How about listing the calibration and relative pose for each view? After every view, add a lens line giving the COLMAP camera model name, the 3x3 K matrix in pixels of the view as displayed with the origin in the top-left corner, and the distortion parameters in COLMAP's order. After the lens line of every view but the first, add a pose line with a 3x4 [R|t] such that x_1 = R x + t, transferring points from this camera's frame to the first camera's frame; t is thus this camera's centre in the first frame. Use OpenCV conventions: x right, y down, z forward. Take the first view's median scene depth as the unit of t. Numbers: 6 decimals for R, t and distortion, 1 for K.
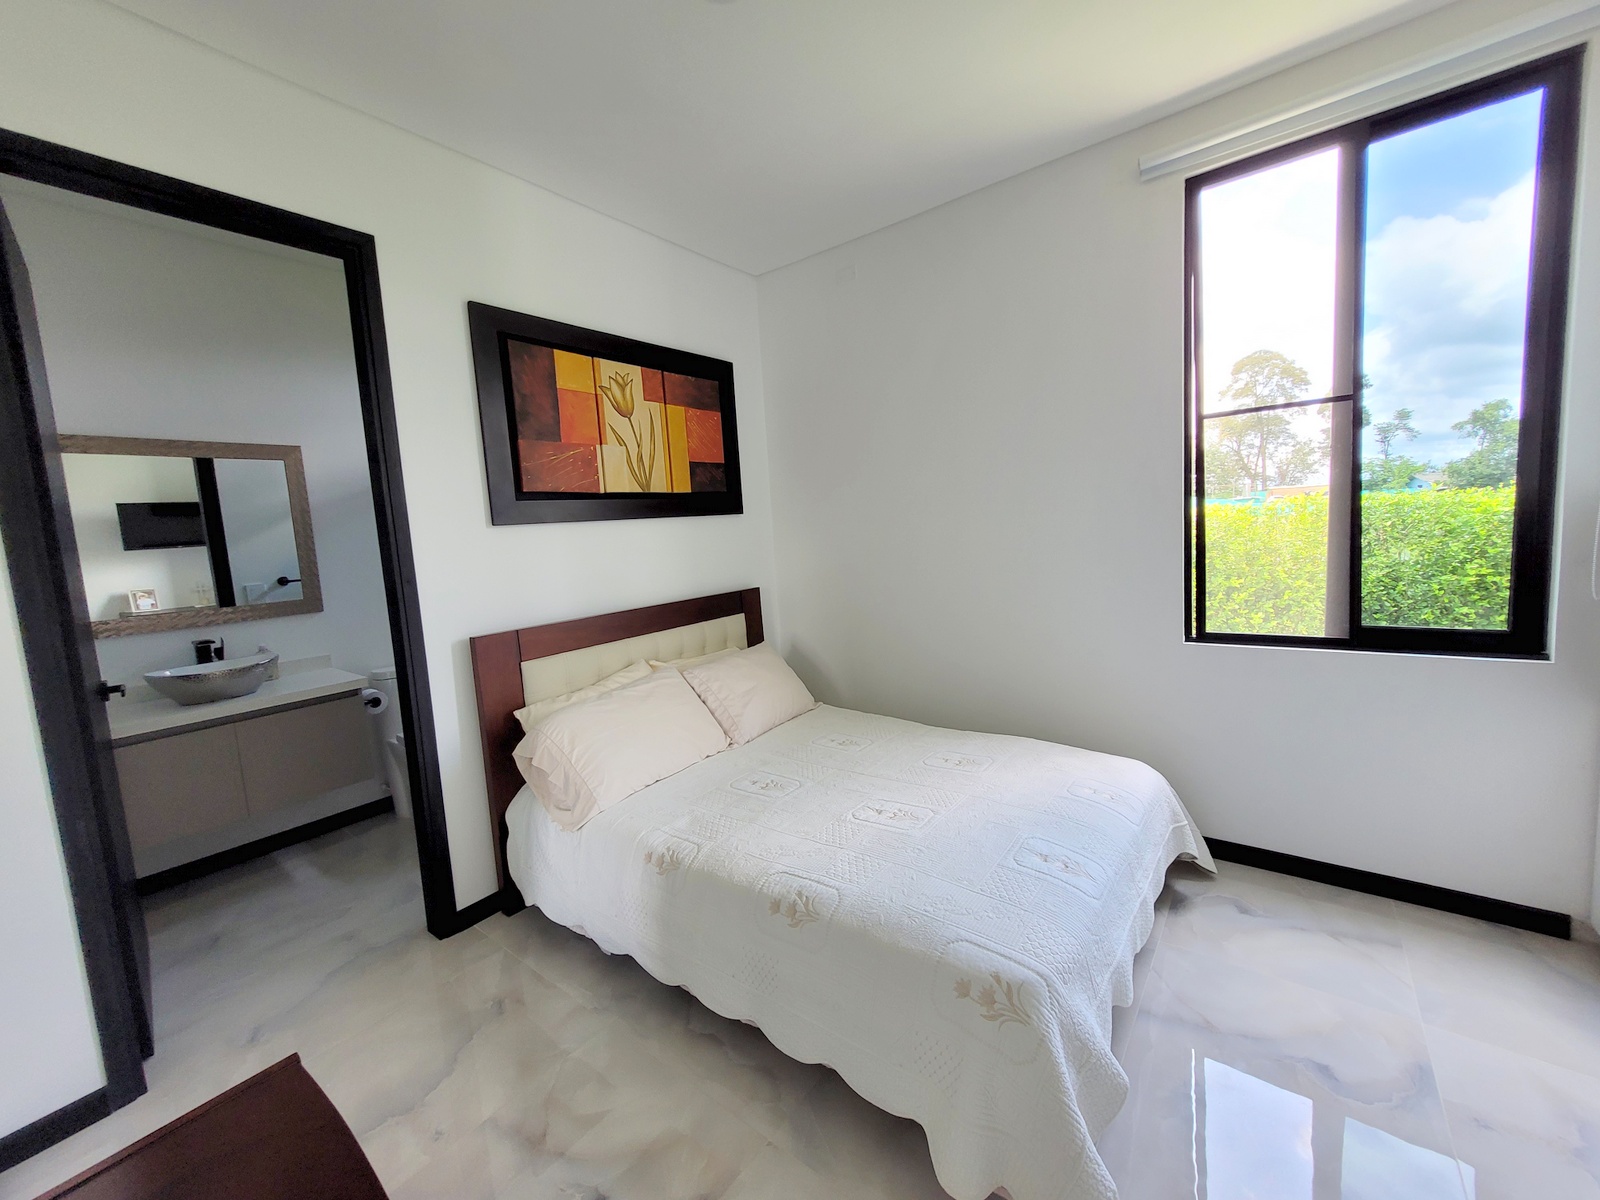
lens RADIAL K [[626.6, 0, 804.4], [0, 626.6, 594.6], [0, 0, 1]] dist [-0.002950, 0.000847]
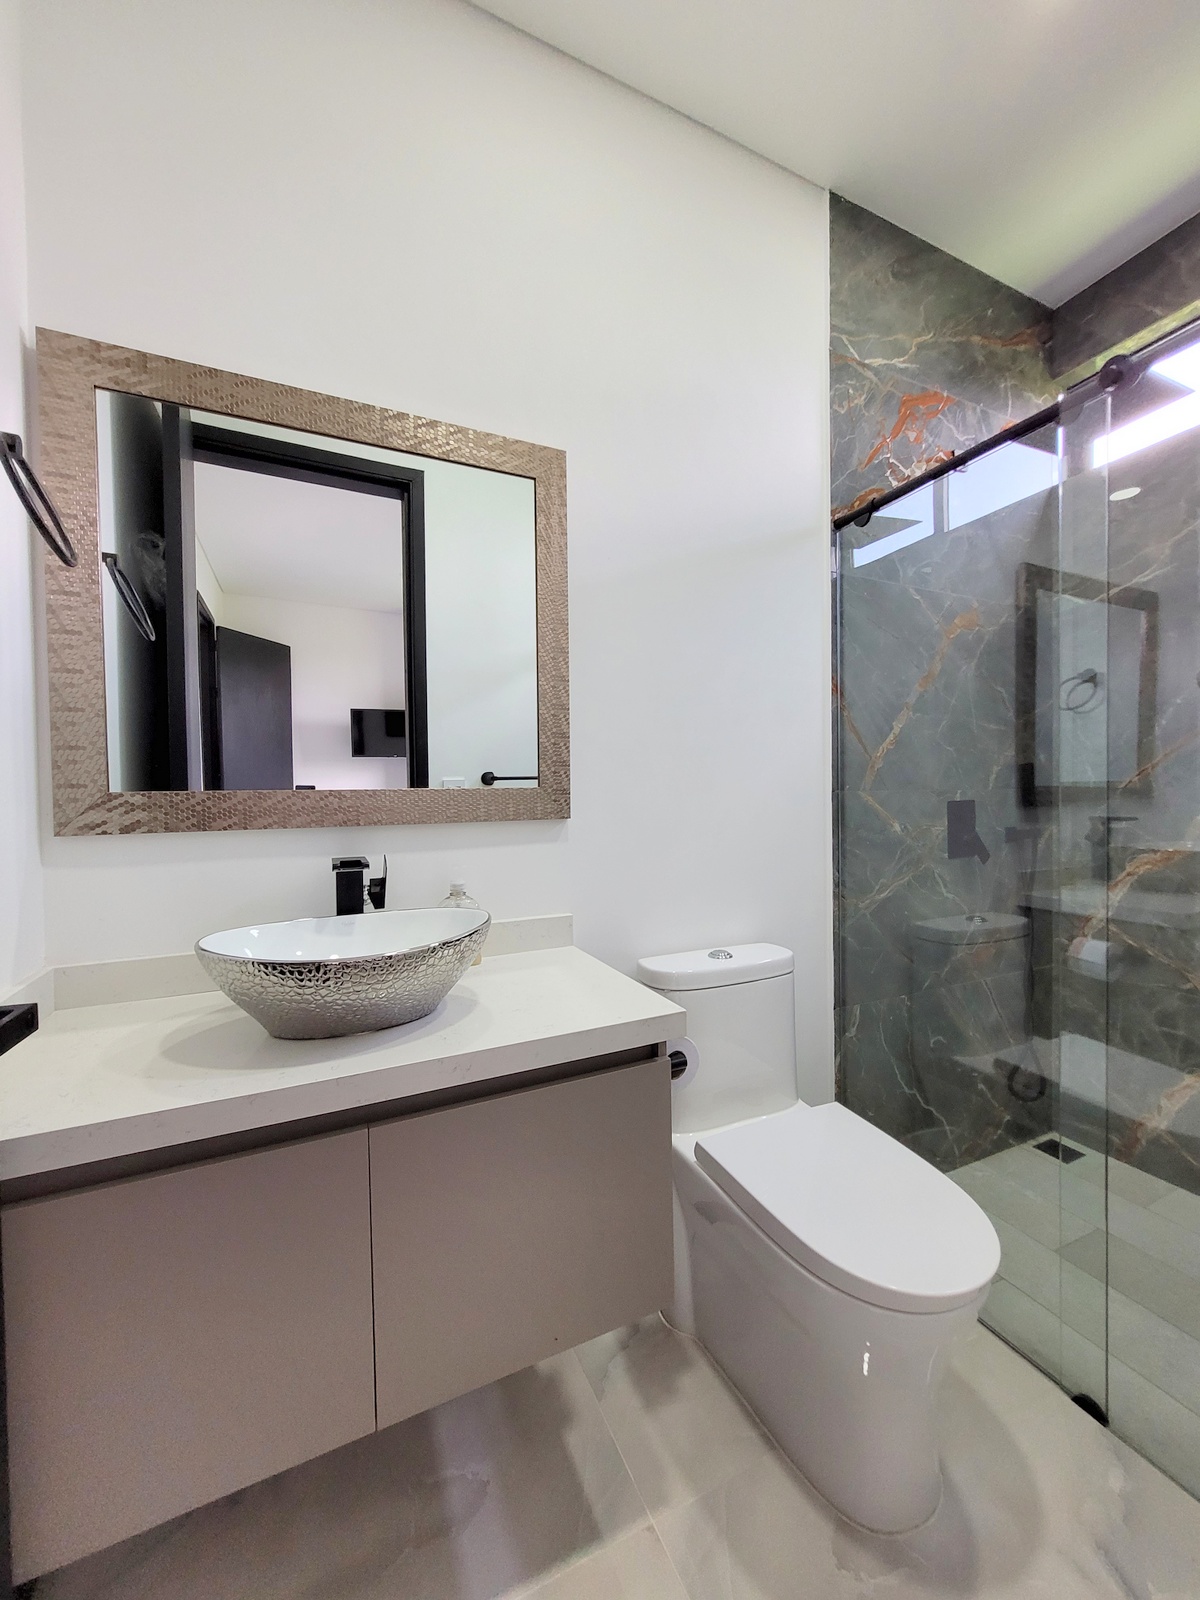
lens RADIAL K [[626.6, 0, 591.6], [0, 626.6, 790.3], [0, 0, 1]] dist [-0.002950, 0.000847]
pose [[0.886418, 0.064697, -0.458342, -0.595564], [-0.095246, 0.994489, -0.043826, 0.028789], [0.452980, 0.082504, 0.887695, 0.658814]]
